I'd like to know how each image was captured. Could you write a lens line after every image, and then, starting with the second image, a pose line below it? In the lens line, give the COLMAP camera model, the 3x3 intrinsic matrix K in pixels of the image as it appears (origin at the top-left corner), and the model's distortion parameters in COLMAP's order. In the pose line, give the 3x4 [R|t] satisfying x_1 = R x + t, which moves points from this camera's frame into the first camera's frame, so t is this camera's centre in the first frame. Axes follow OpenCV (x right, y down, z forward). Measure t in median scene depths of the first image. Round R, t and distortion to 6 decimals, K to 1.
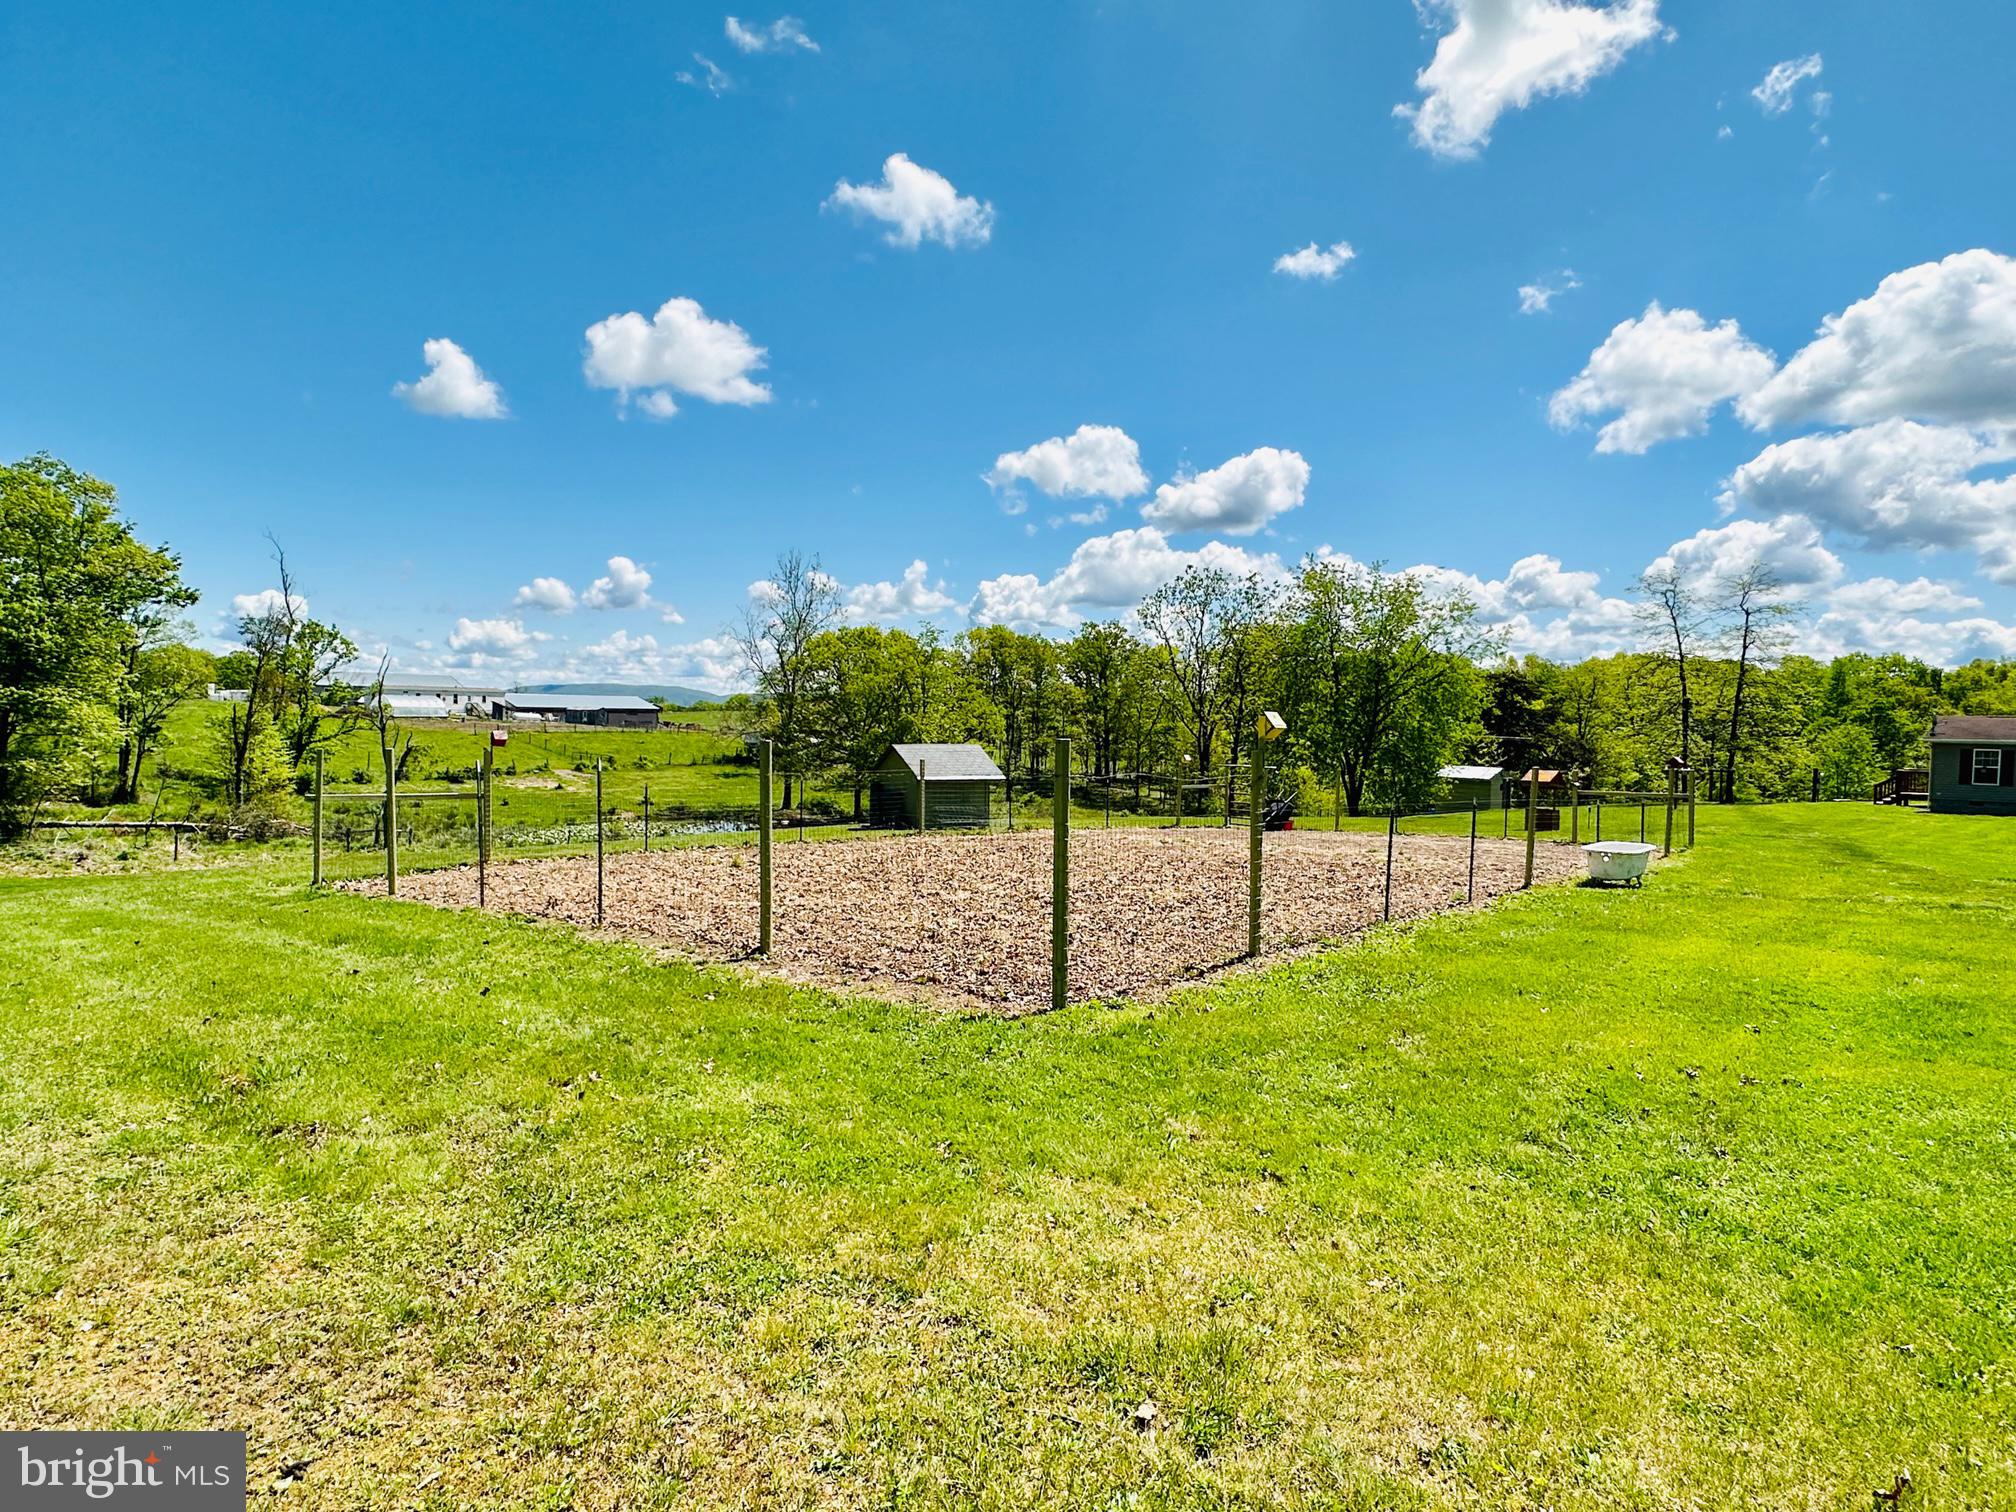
lens RADIAL K [[1075.3, 0, 1016.4], [0, 1075.3, 754.0], [0, 0, 1]] dist [-0.001342, -0.000496]
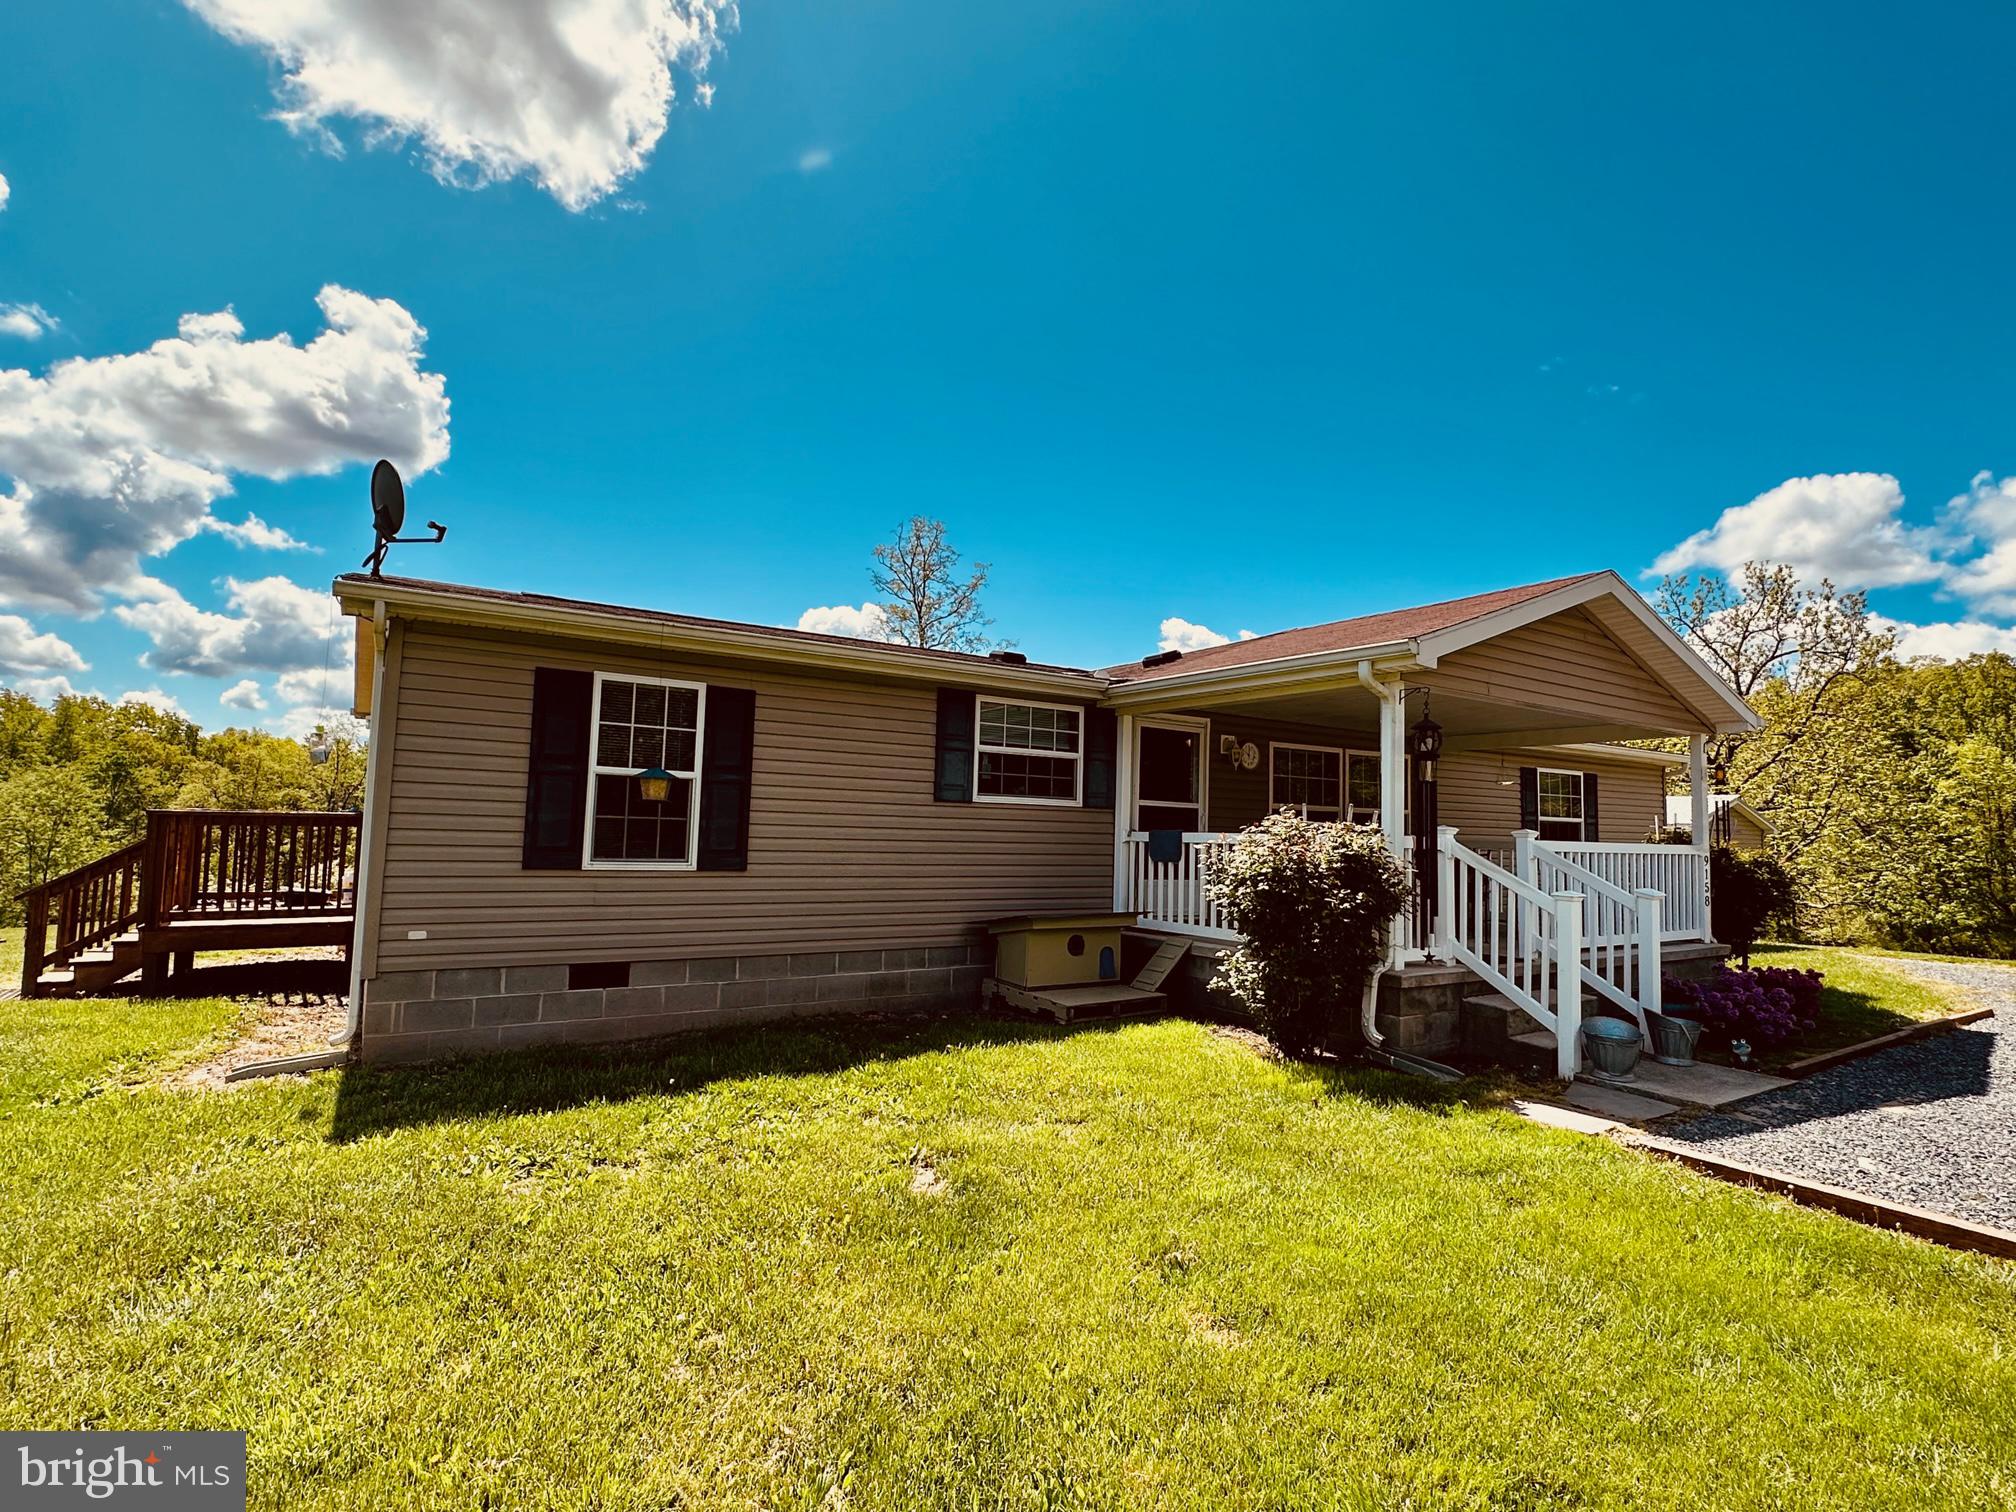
lens RADIAL K [[991.5, 0, 1004.7], [0, 991.5, 757.6], [0, 0, 1]] dist [-0.004955, 0.000637]
pose [[0.163743, 0.059788, 0.984690, 0.201013], [0.013775, 0.997926, -0.062882, 0.004886], [-0.986407, 0.023860, 0.162580, 0.247948]]
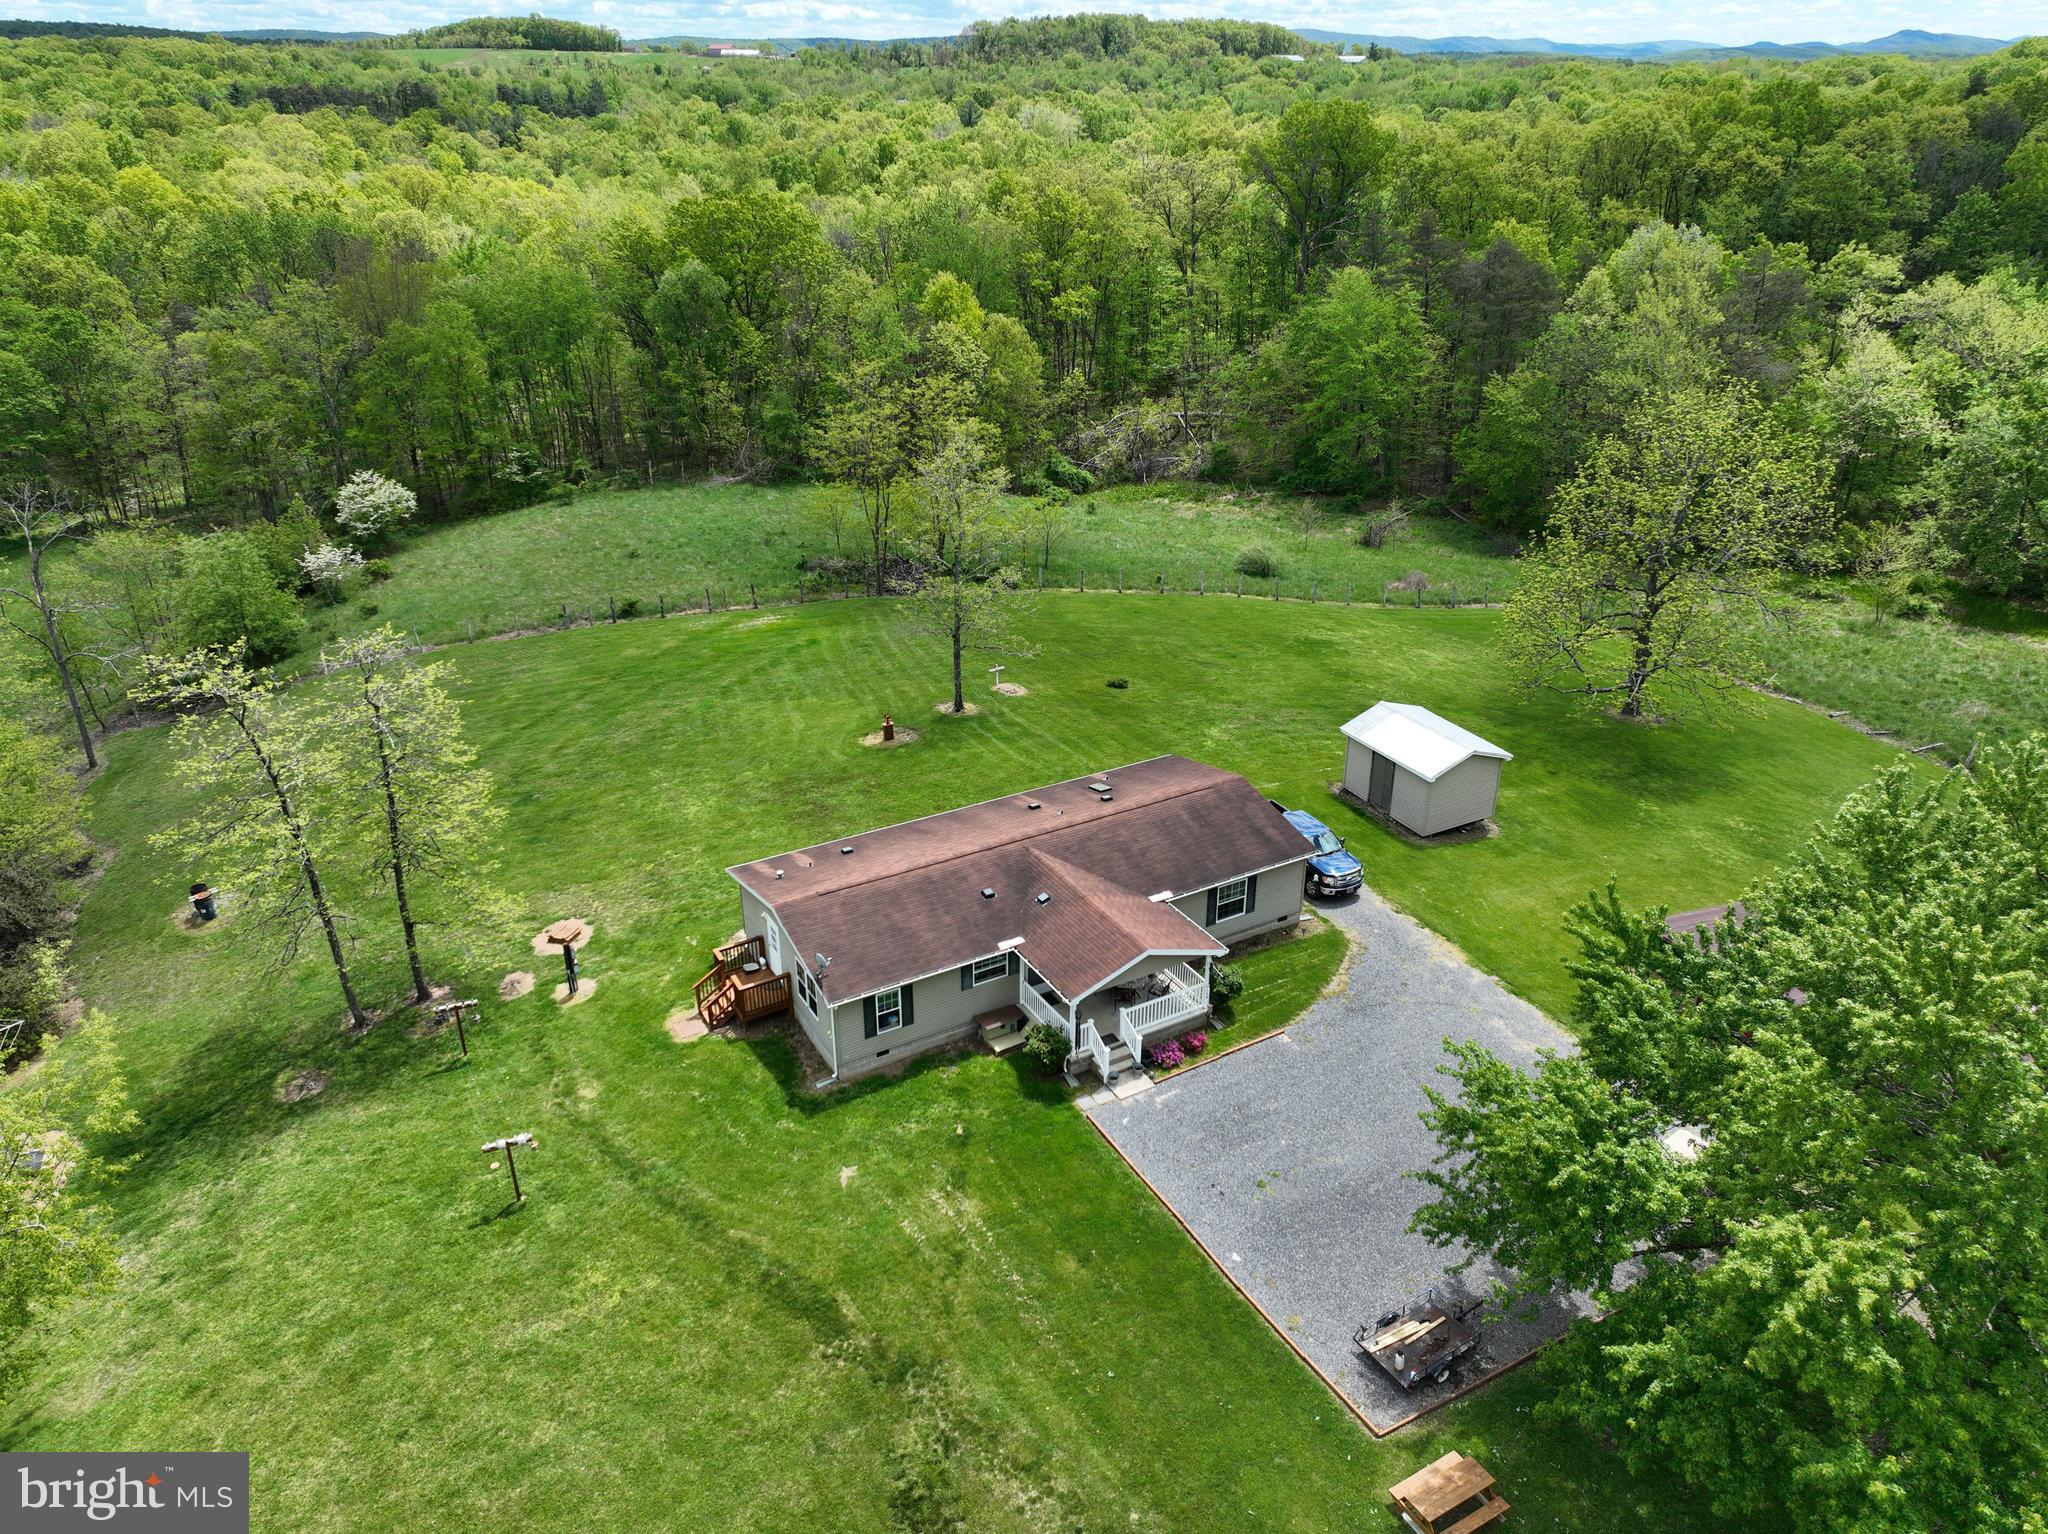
lens RADIAL K [[1435.2, 0, 1034.9], [0, 1435.2, 758.6], [0, 0, 1]] dist [-0.004468, 0.020031]
pose [[0.215980, -0.440565, 0.871353, 0.033124], [0.037989, 0.895532, 0.443374, -0.161248], [-0.975658, -0.062658, 0.210154, 0.190641]]
